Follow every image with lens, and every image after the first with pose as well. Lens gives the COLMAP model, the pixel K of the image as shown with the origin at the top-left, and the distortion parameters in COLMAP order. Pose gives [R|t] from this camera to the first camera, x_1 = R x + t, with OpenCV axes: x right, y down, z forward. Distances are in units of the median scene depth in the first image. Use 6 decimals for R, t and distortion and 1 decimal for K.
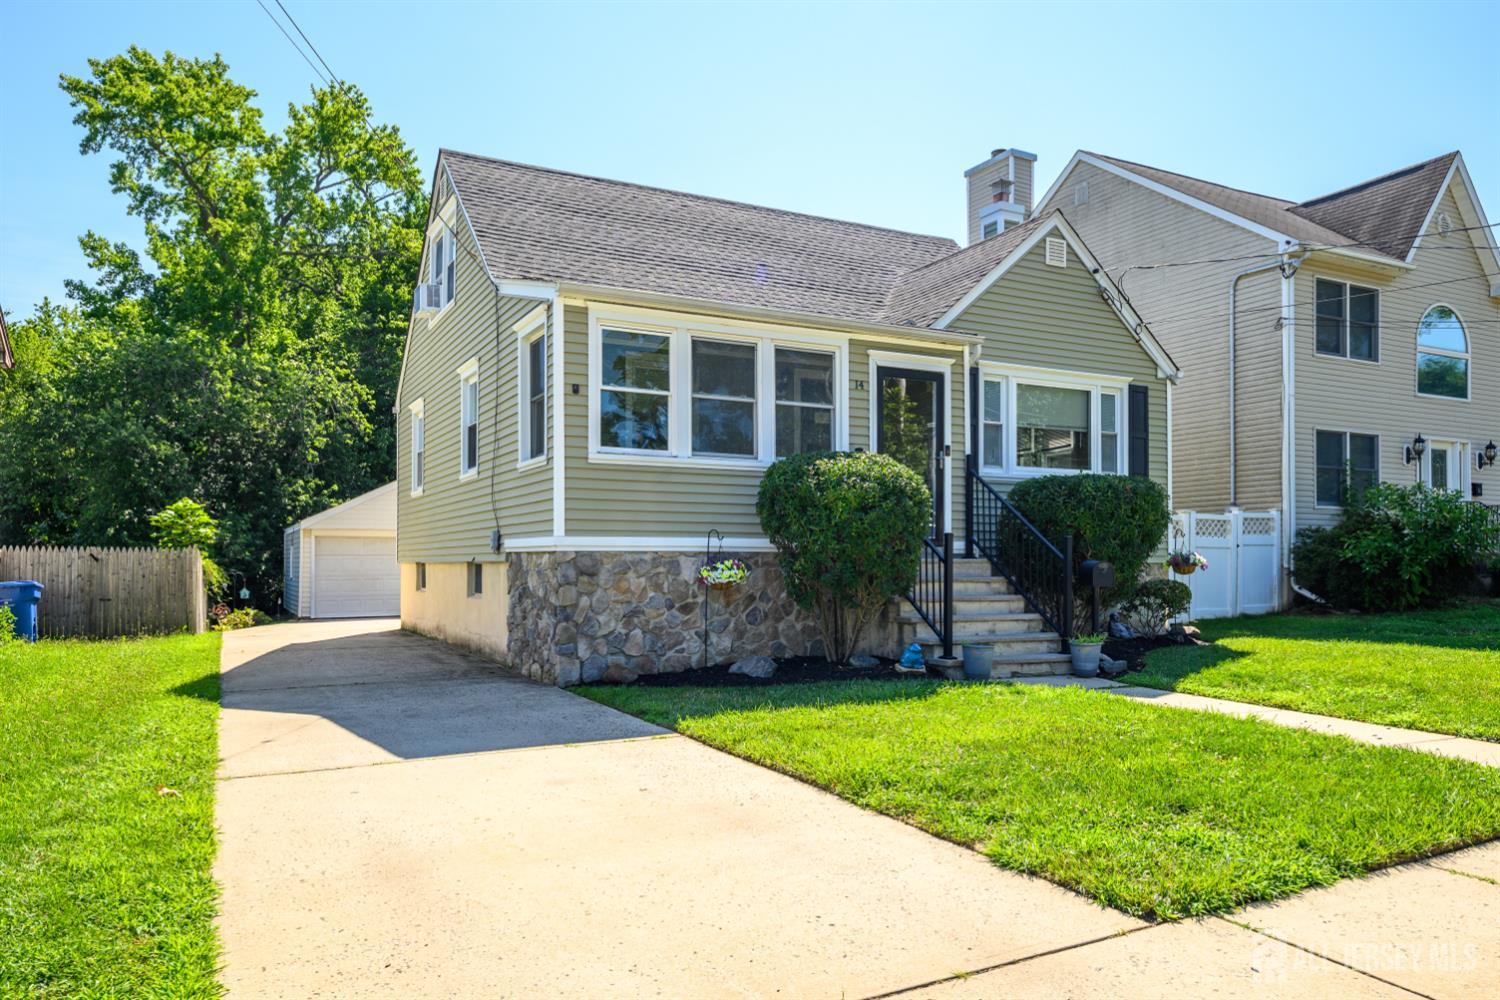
lens RADIAL K [[1057.1, 0, 725.4], [0, 1057.1, 557.1], [0, 0, 1]] dist [0.000896, -0.000826]
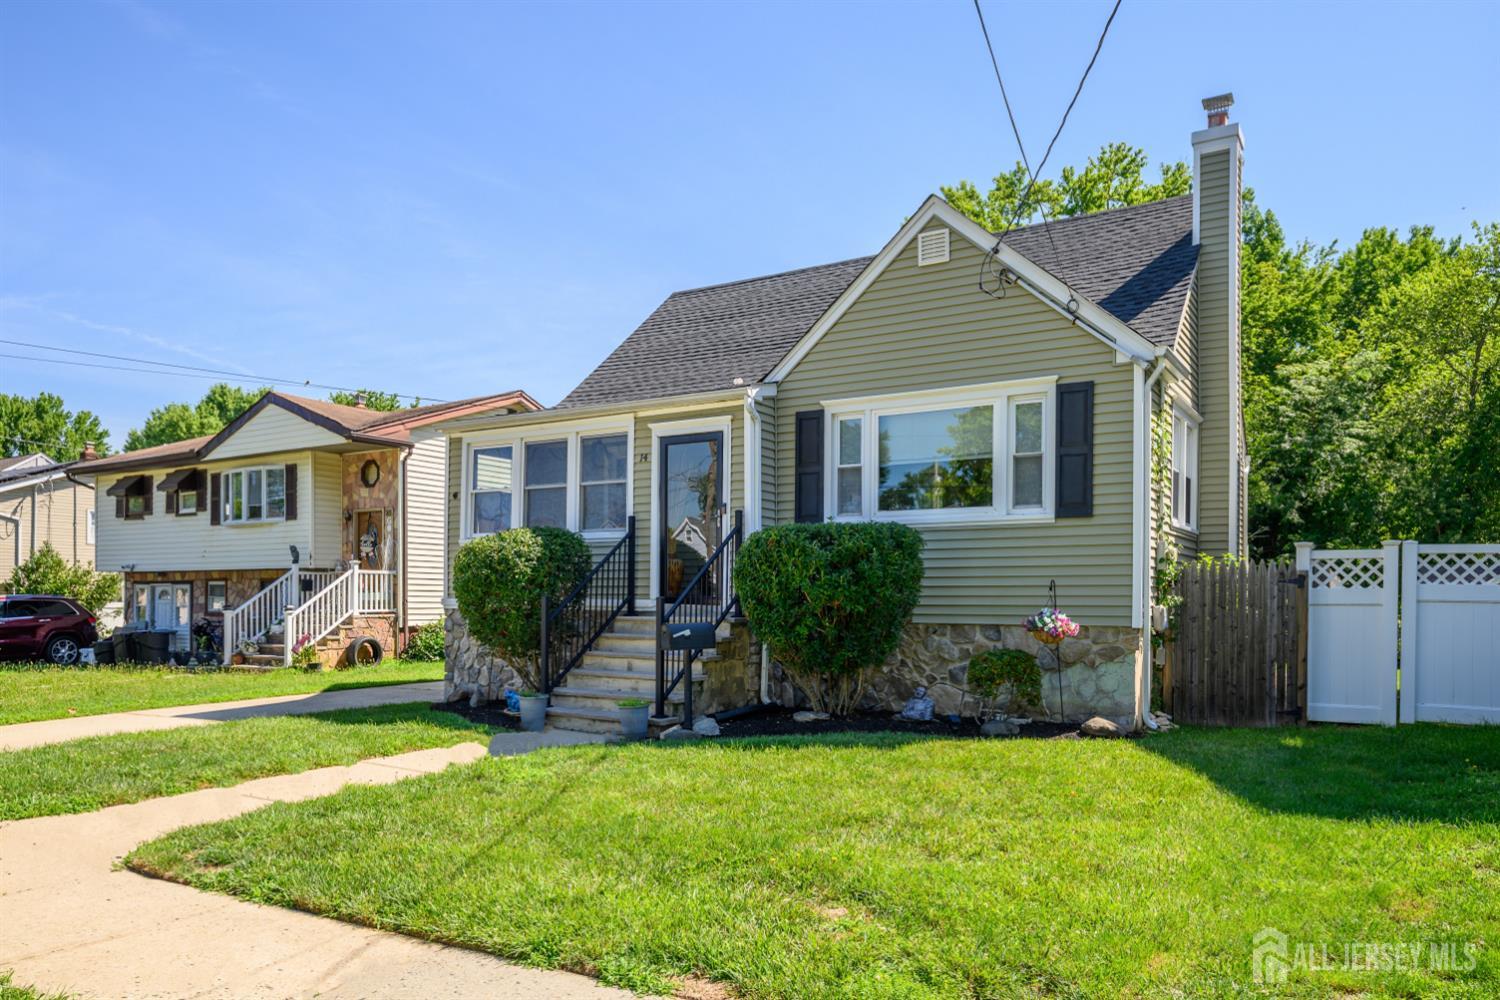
lens RADIAL K [[1034.7, 0, 737.4], [0, 1034.7, 610.6], [0, 0, 1]] dist [-0.001264, -0.002310]
pose [[0.506335, 0.011199, -0.862264, 1.101594], [0.002011, 0.999898, 0.014167, -0.019196], [0.862335, -0.008907, 0.506261, 0.537791]]
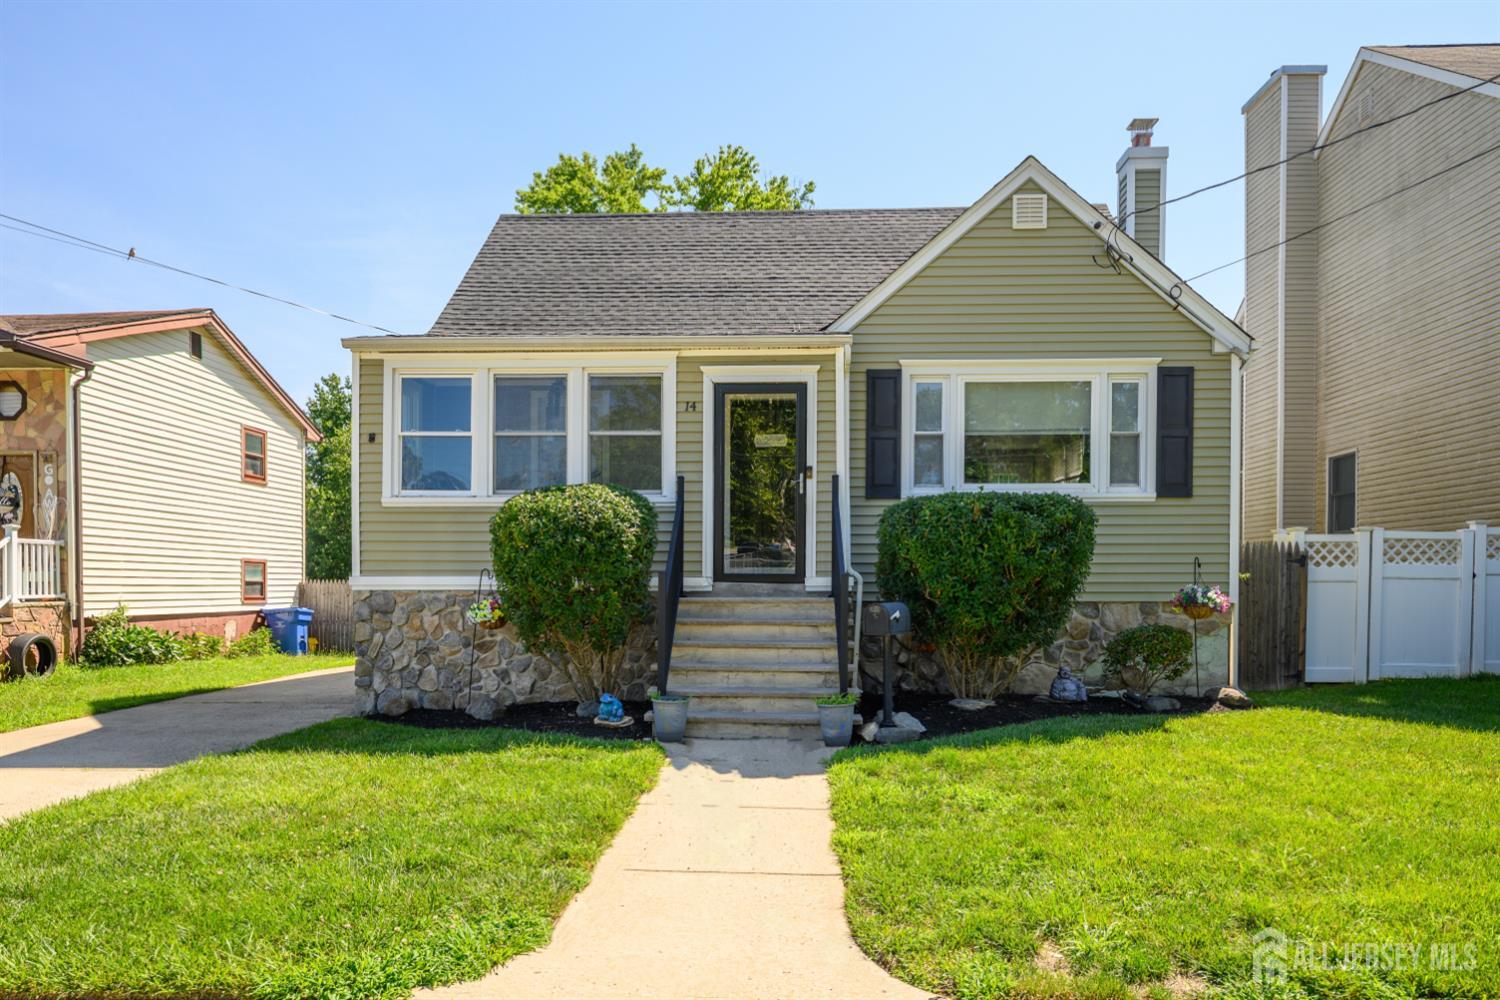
lens RADIAL K [[1034.7, 0, 737.4], [0, 1034.7, 610.6], [0, 0, 1]] dist [-0.001264, -0.002310]
pose [[0.864034, 0.013097, -0.503264, 0.611002], [0.002173, 0.999555, 0.029743, -0.013398], [0.503430, -0.026792, 0.863621, 0.245613]]
